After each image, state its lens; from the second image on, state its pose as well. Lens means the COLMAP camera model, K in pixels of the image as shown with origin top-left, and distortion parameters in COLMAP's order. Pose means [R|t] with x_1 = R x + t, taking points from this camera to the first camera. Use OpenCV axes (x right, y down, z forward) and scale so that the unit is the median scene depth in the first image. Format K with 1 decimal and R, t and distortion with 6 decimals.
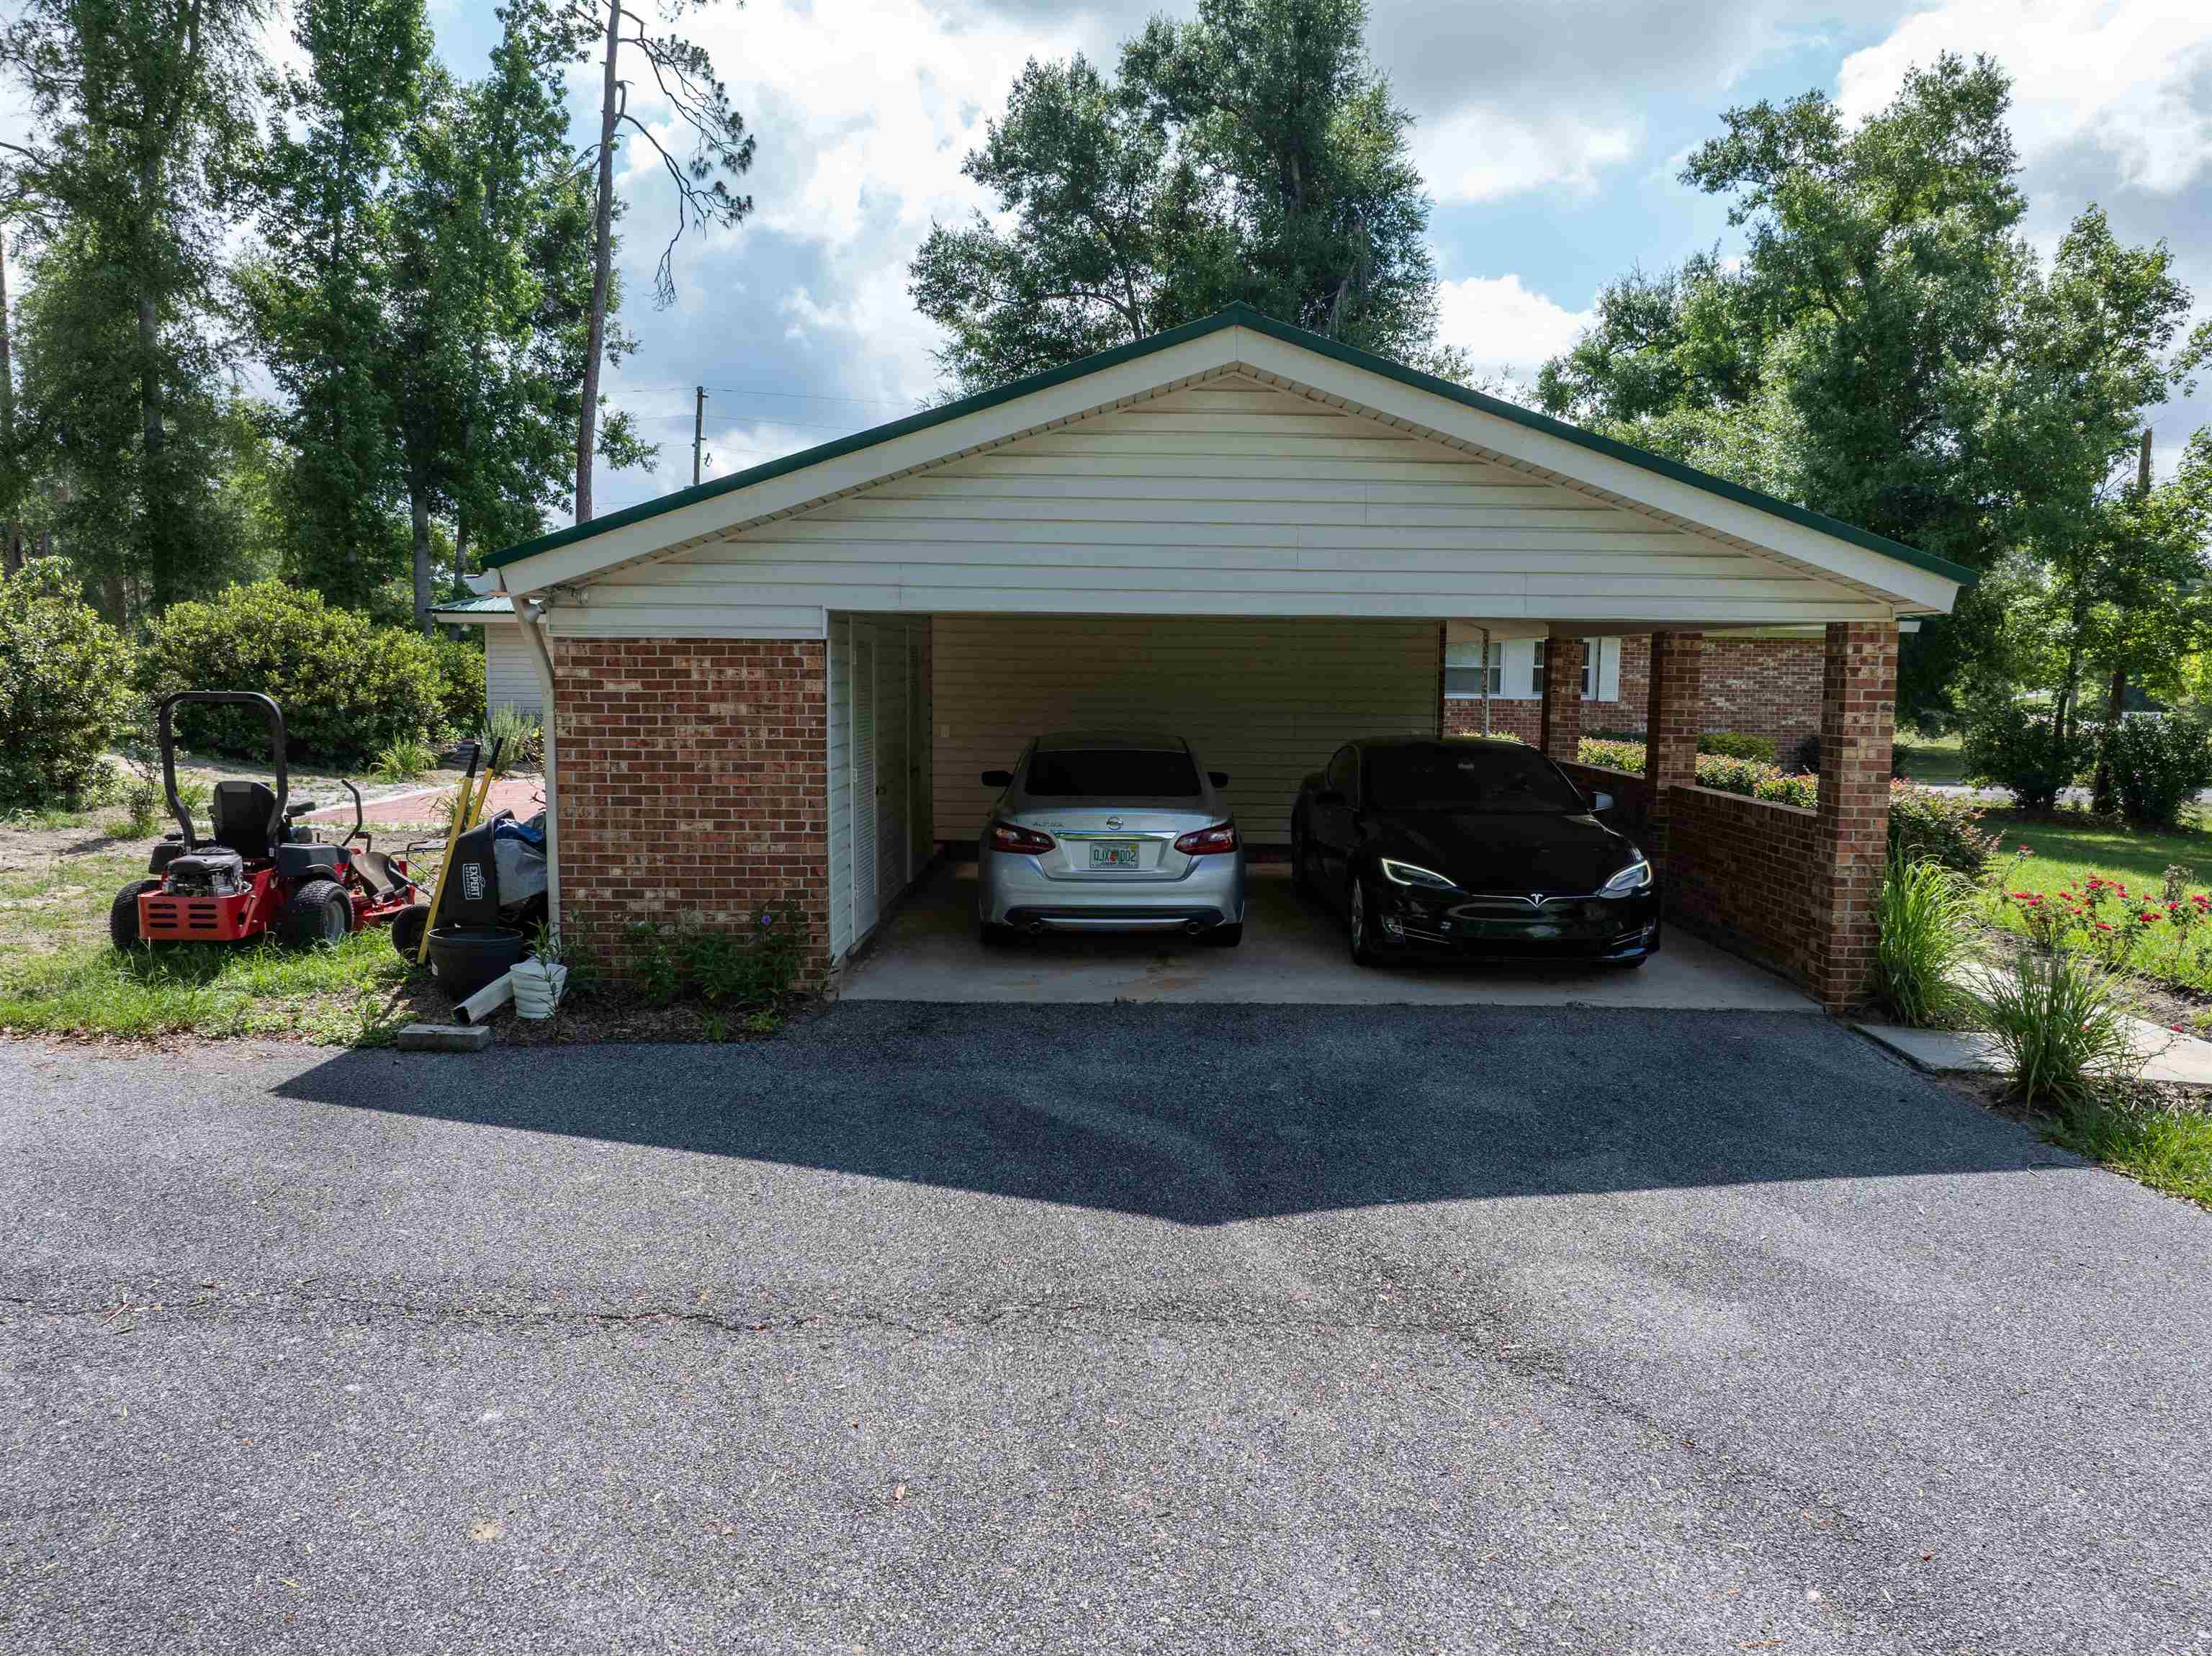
lens RADIAL K [[1562.8, 0, 1111.6], [0, 1562.8, 822.5], [0, 0, 1]] dist [-0.046999, 0.018078]
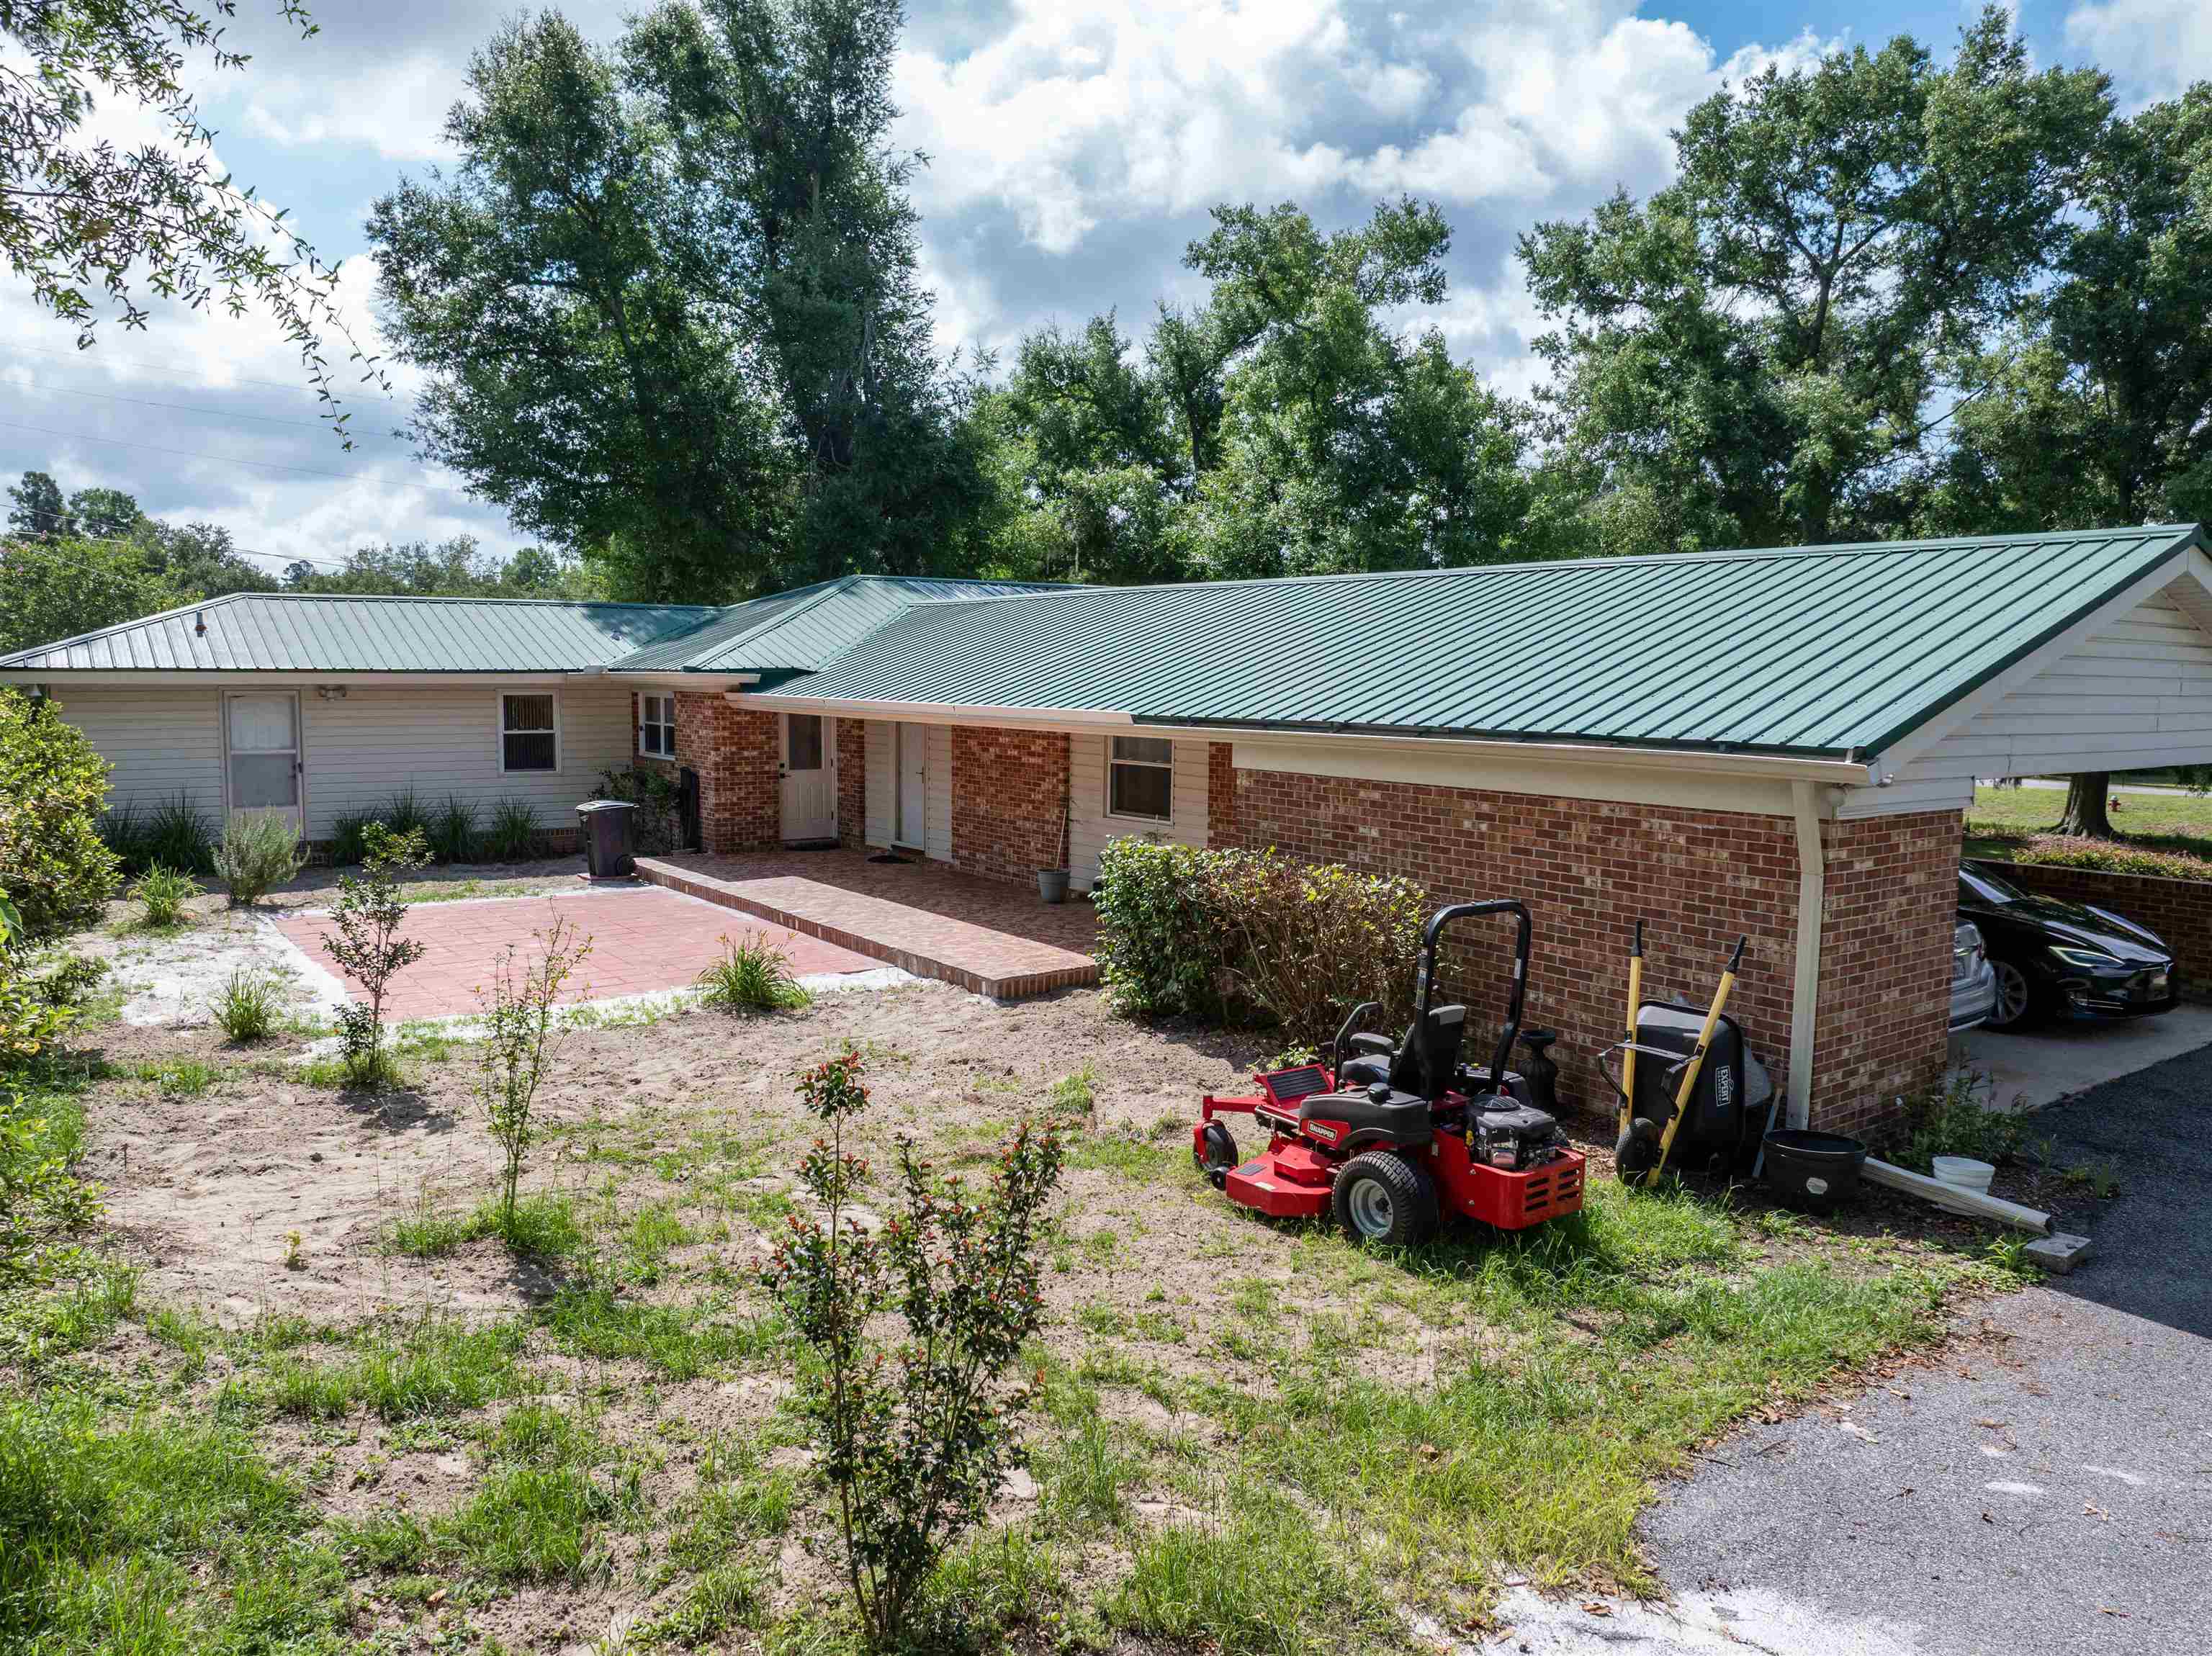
lens RADIAL K [[1562.8, 0, 1111.6], [0, 1562.8, 822.5], [0, 0, 1]] dist [-0.046999, 0.018078]
pose [[0.838353, -0.045263, 0.543245, -0.280418], [0.043053, 0.998932, 0.016790, -0.034821], [-0.543425, 0.009313, 0.839406, 0.091149]]
